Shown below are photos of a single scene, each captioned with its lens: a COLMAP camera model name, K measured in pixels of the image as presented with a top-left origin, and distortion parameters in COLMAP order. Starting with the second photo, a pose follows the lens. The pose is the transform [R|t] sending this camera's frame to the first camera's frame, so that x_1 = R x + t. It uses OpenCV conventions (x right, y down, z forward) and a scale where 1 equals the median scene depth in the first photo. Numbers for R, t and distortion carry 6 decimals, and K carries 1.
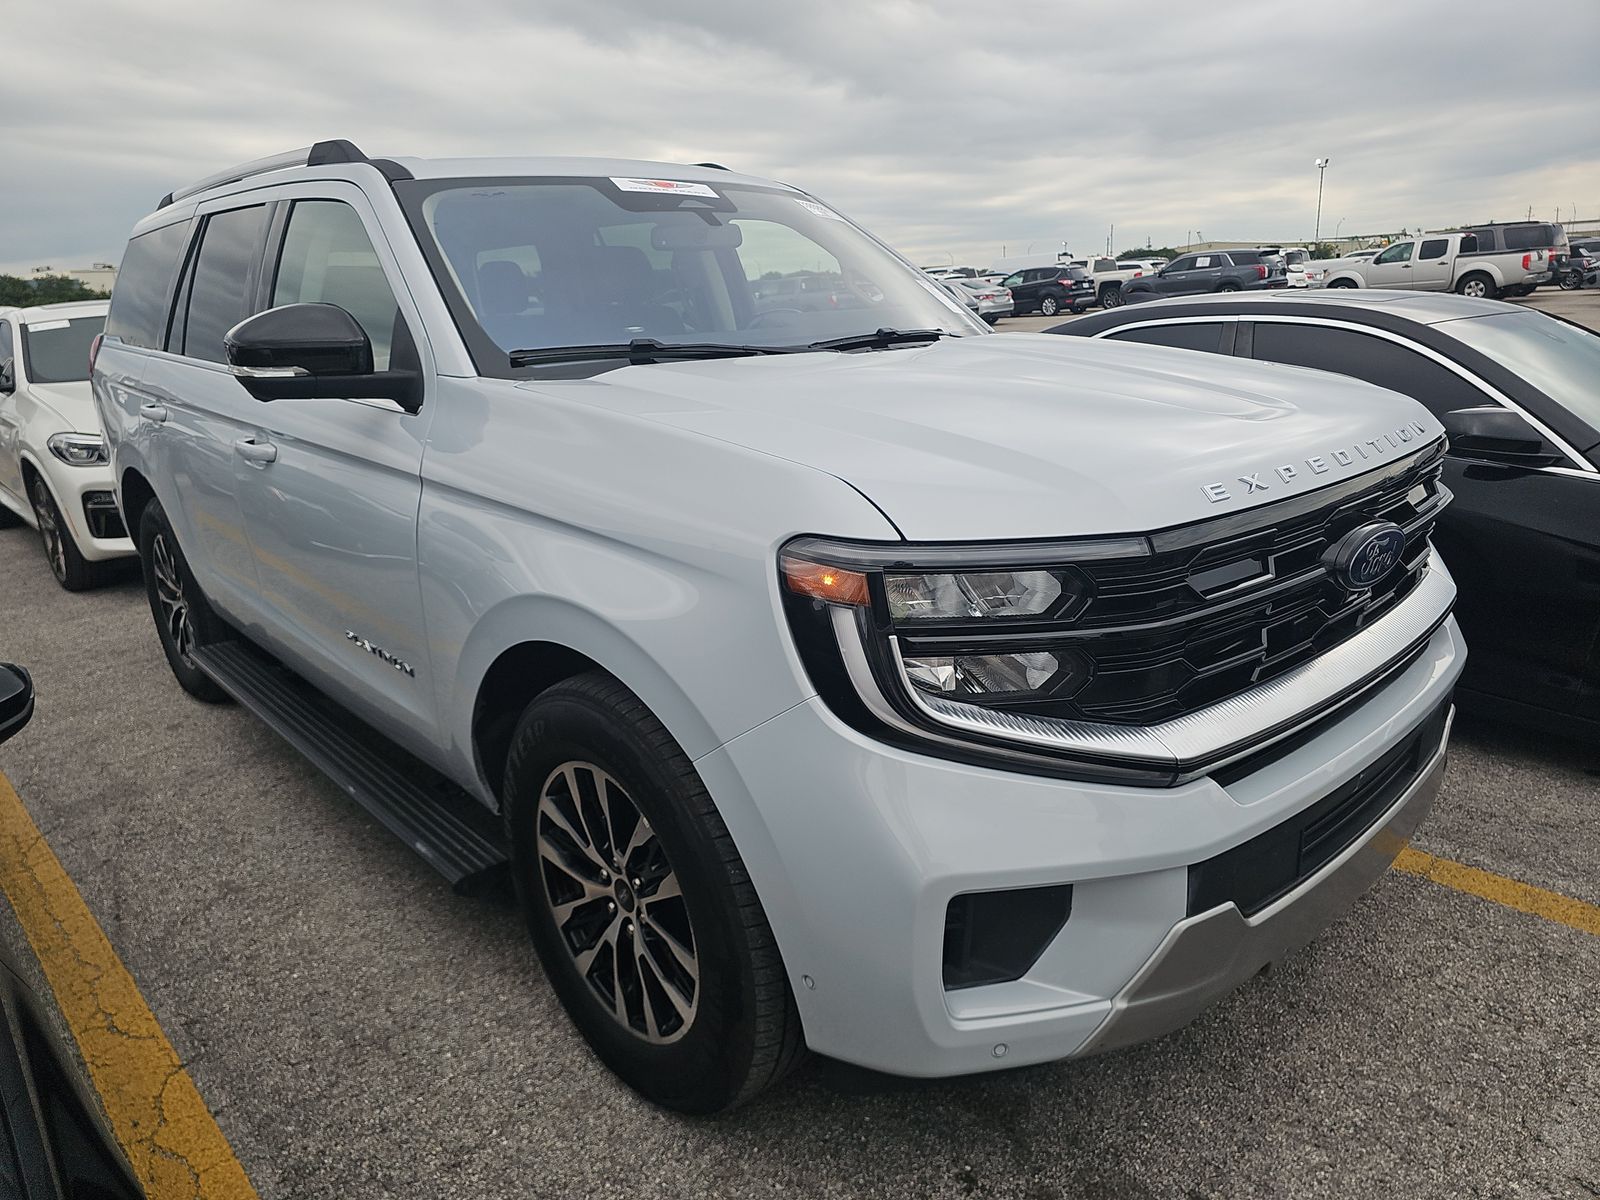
lens RADIAL K [[1102.9, 0, 819.8], [0, 1102.9, 568.4], [0, 0, 1]] dist [0.015950, -0.002397]
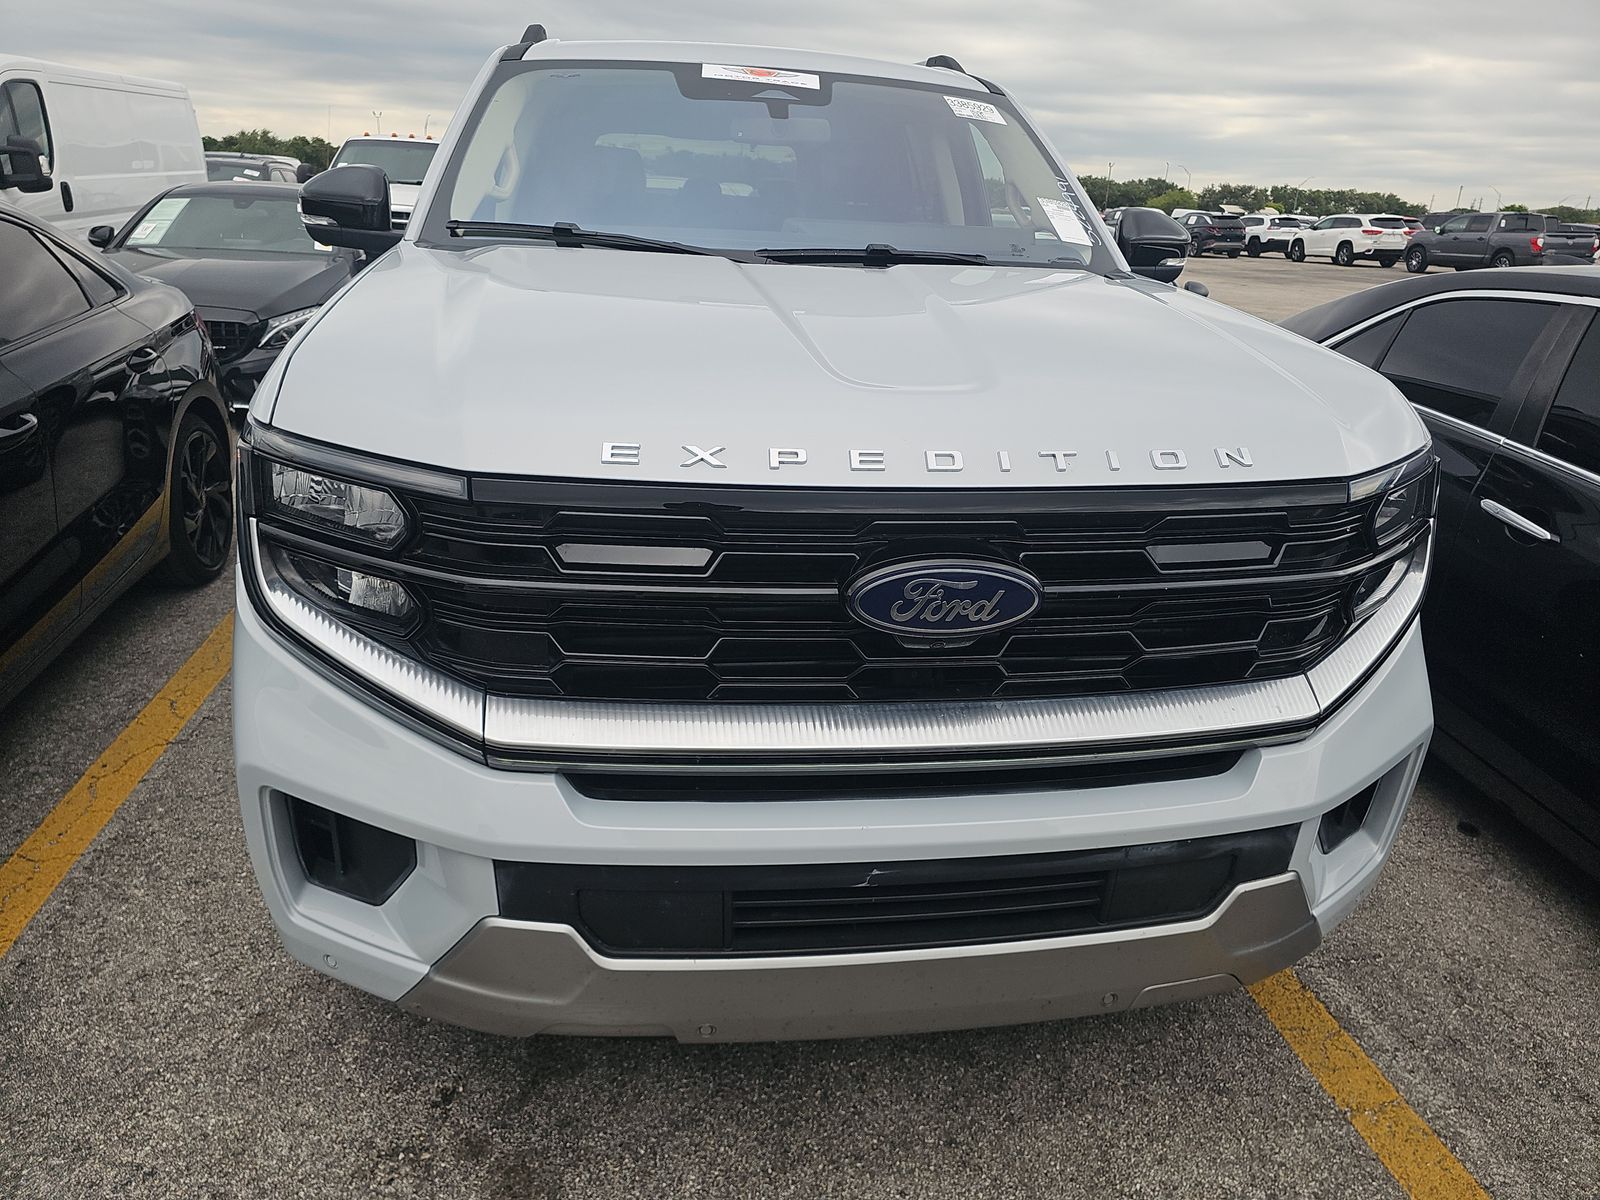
lens RADIAL K [[1118.6, 0, 799.9], [0, 1118.6, 551.1], [0, 0, 1]] dist [0.006711, -0.000892]
pose [[0.822139, 0.247456, -0.512691, 0.726139], [-0.216833, 0.968817, 0.119901, -0.100876], [0.526375, 0.012593, 0.850159, 0.286524]]
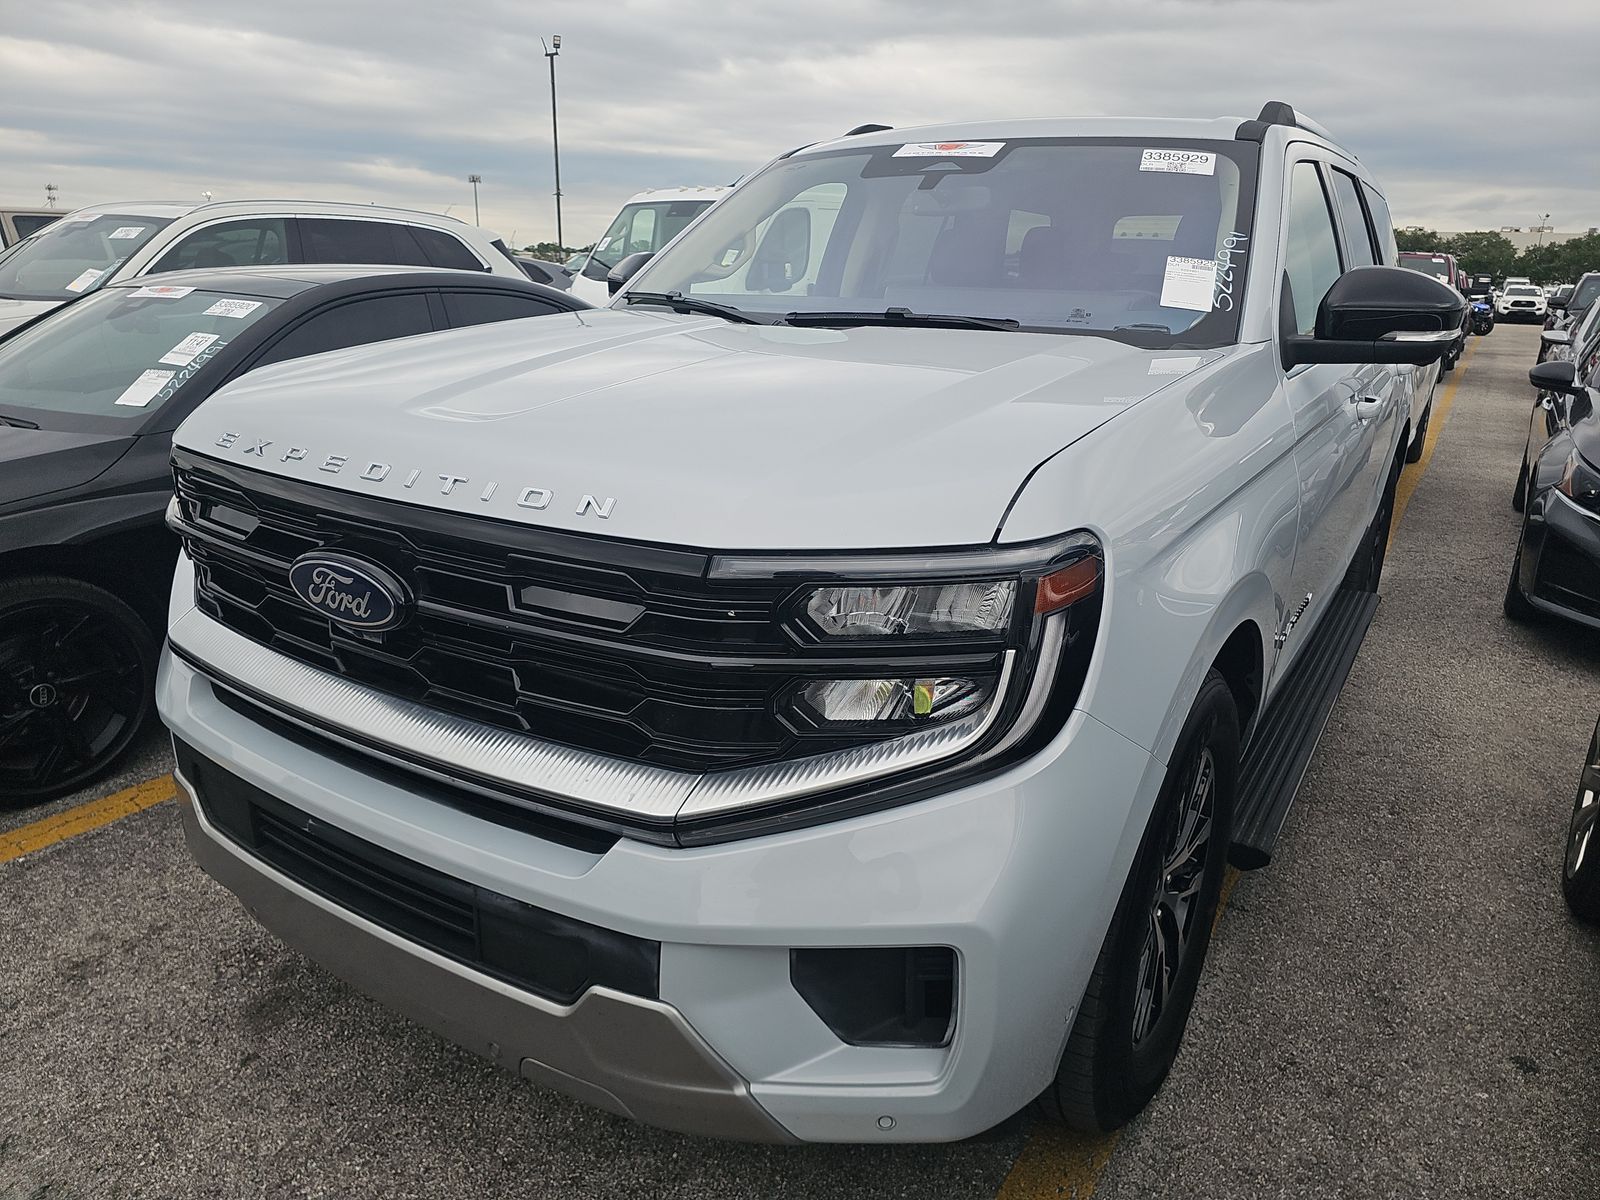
lens RADIAL K [[1102.9, 0, 819.8], [0, 1102.9, 568.4], [0, 0, 1]] dist [0.015950, -0.002397]
pose [[0.226976, 0.298051, -0.927172, 1.244602], [-0.268409, 0.934293, 0.234632, -0.296093], [0.936183, 0.195605, 0.292062, 1.015978]]
